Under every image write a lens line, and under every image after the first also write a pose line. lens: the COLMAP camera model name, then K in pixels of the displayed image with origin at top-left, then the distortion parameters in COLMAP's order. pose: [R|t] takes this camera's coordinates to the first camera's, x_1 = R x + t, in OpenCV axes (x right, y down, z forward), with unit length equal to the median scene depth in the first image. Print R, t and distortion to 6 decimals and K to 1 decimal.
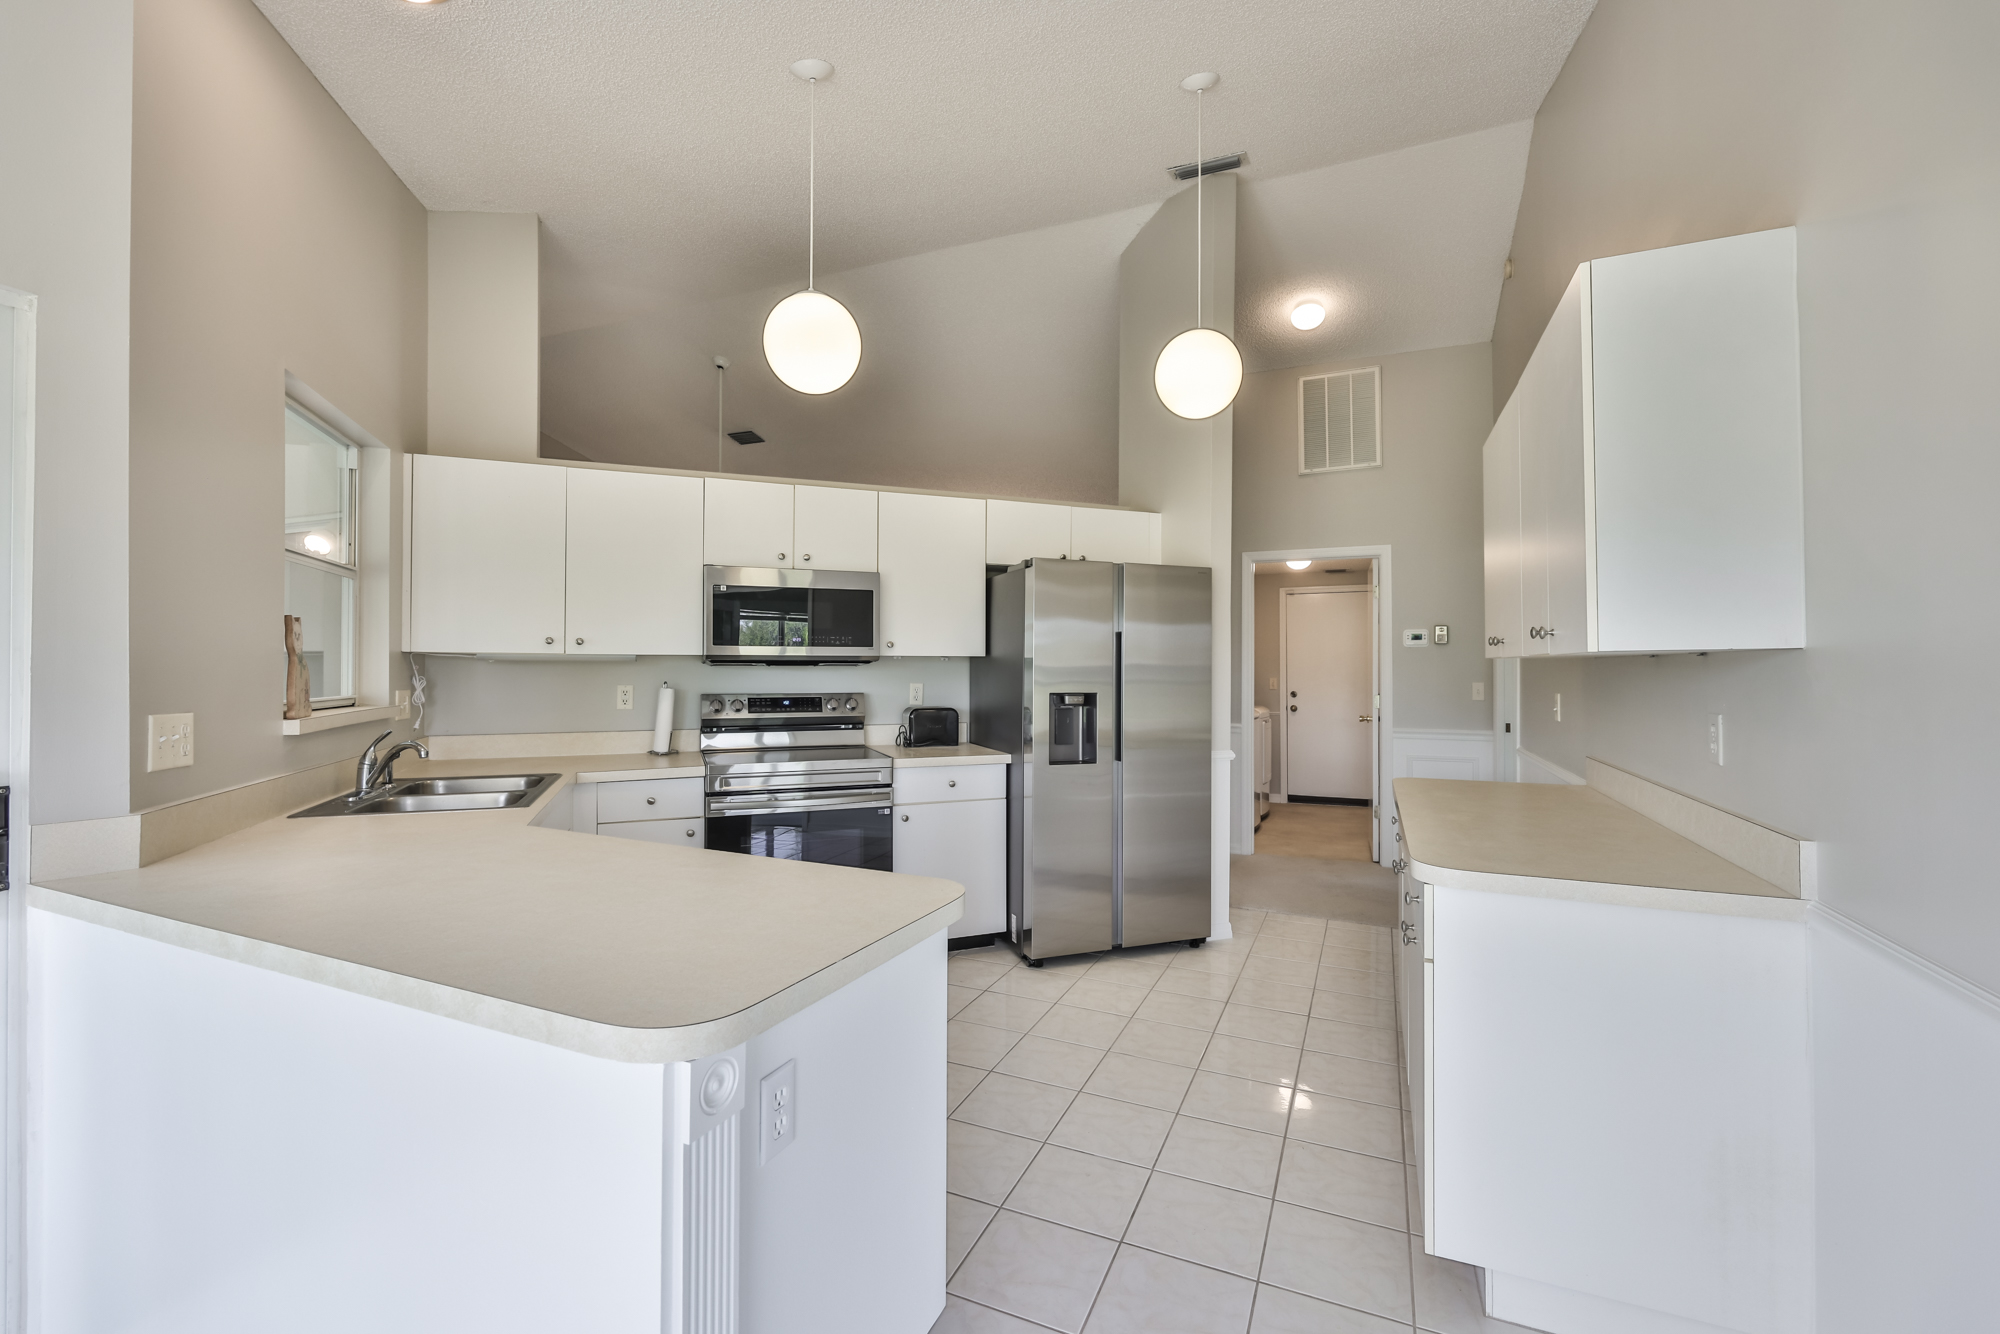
lens RADIAL K [[846.8, 0, 998.9], [0, 846.8, 663.1], [0, 0, 1]] dist [-0.000305, 0.000196]
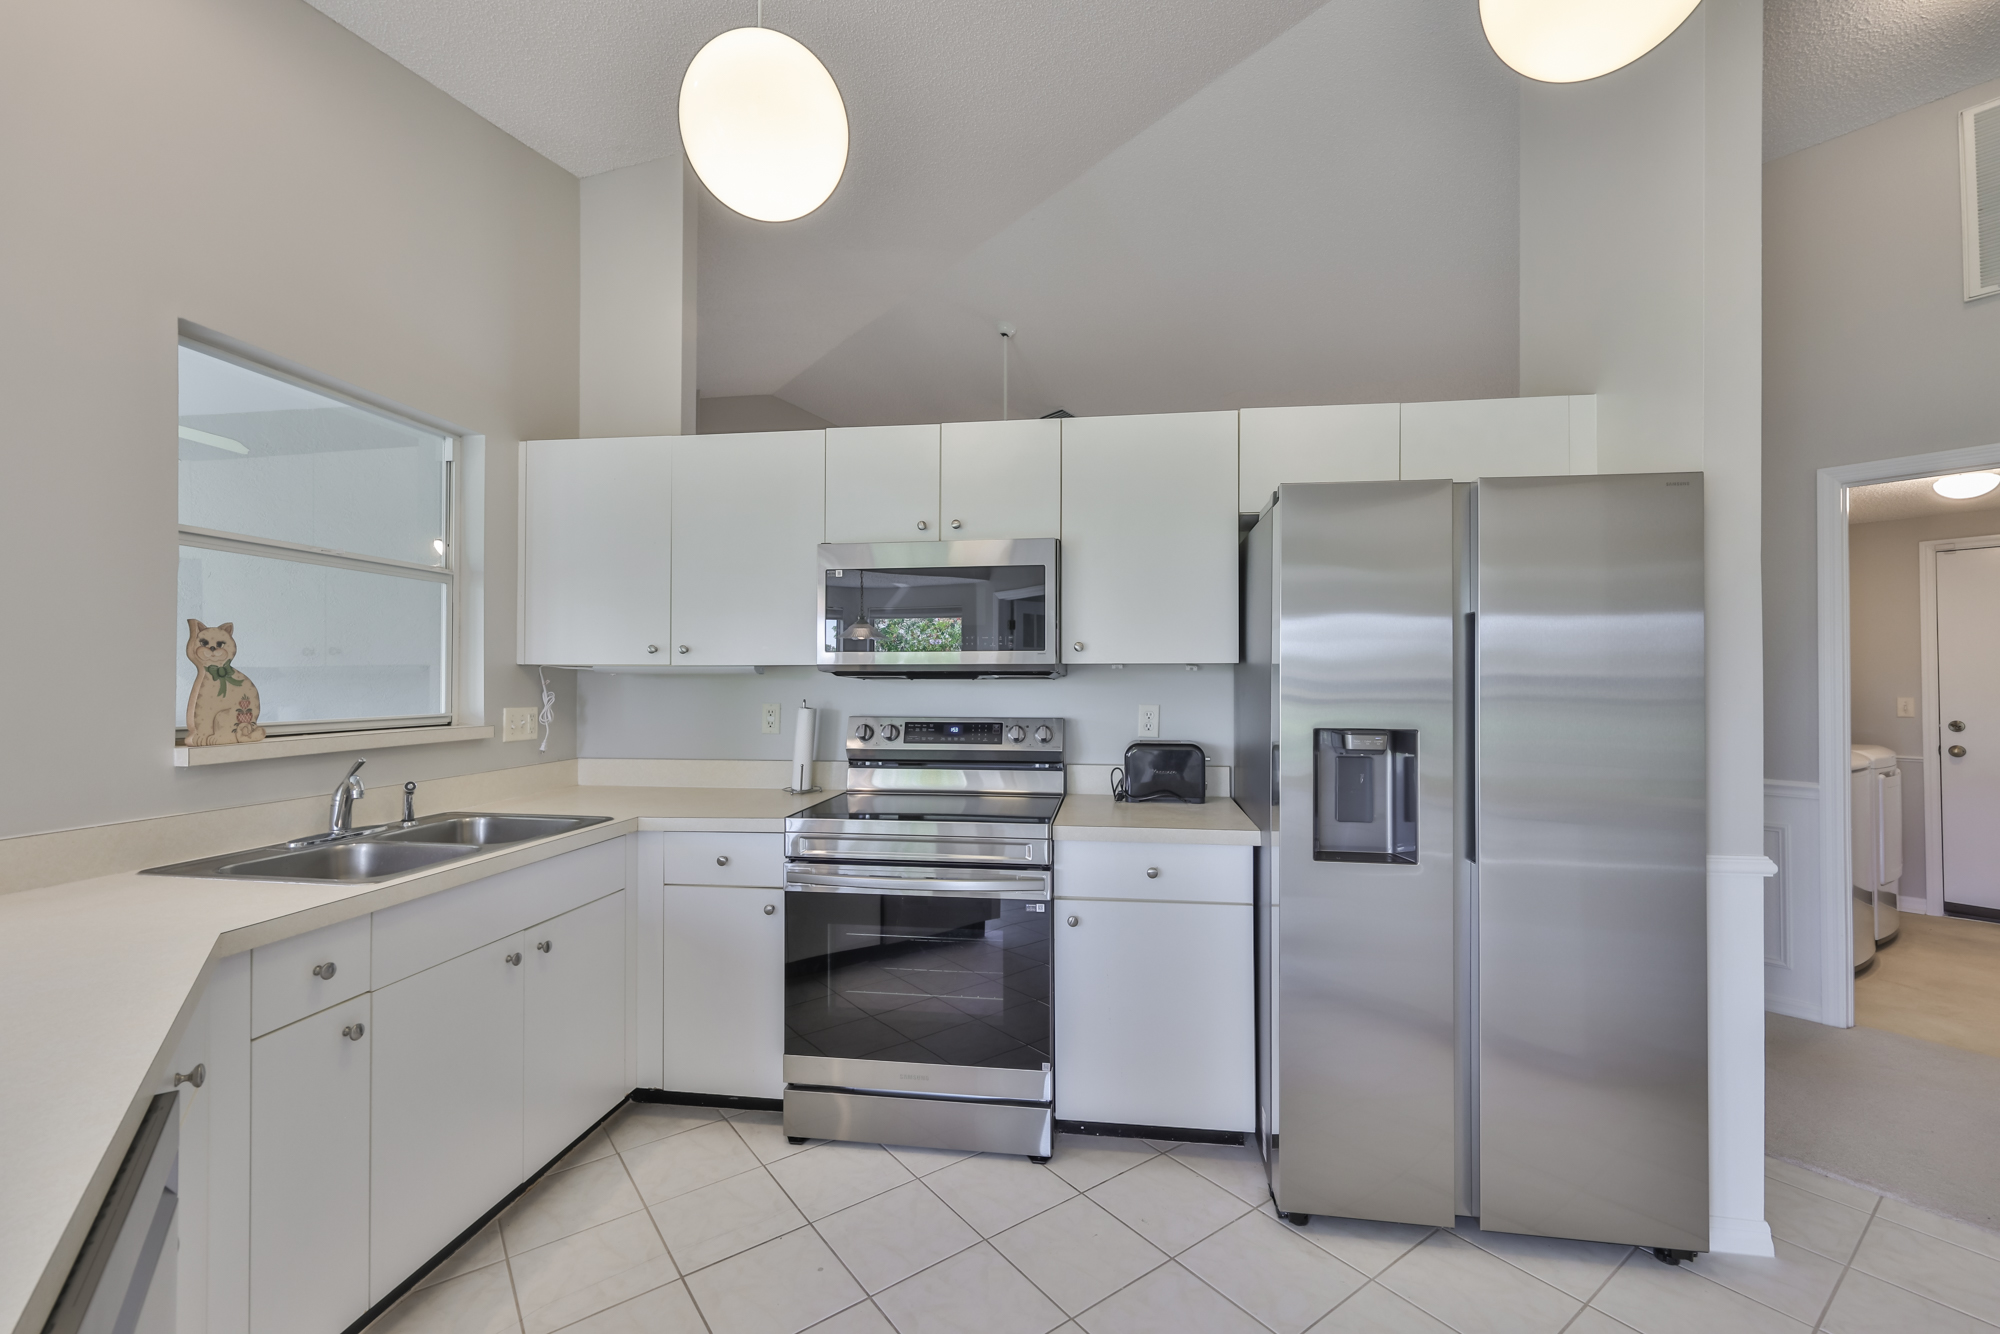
lens RADIAL K [[845.4, 0, 994.9], [0, 845.4, 669.9], [0, 0, 1]] dist [-0.001971, 0.000328]
pose [[0.869373, -0.006671, -0.494112, 0.143960], [0.003770, 0.999969, -0.006867, 0.000444], [0.494142, 0.004108, 0.869371, 0.405454]]
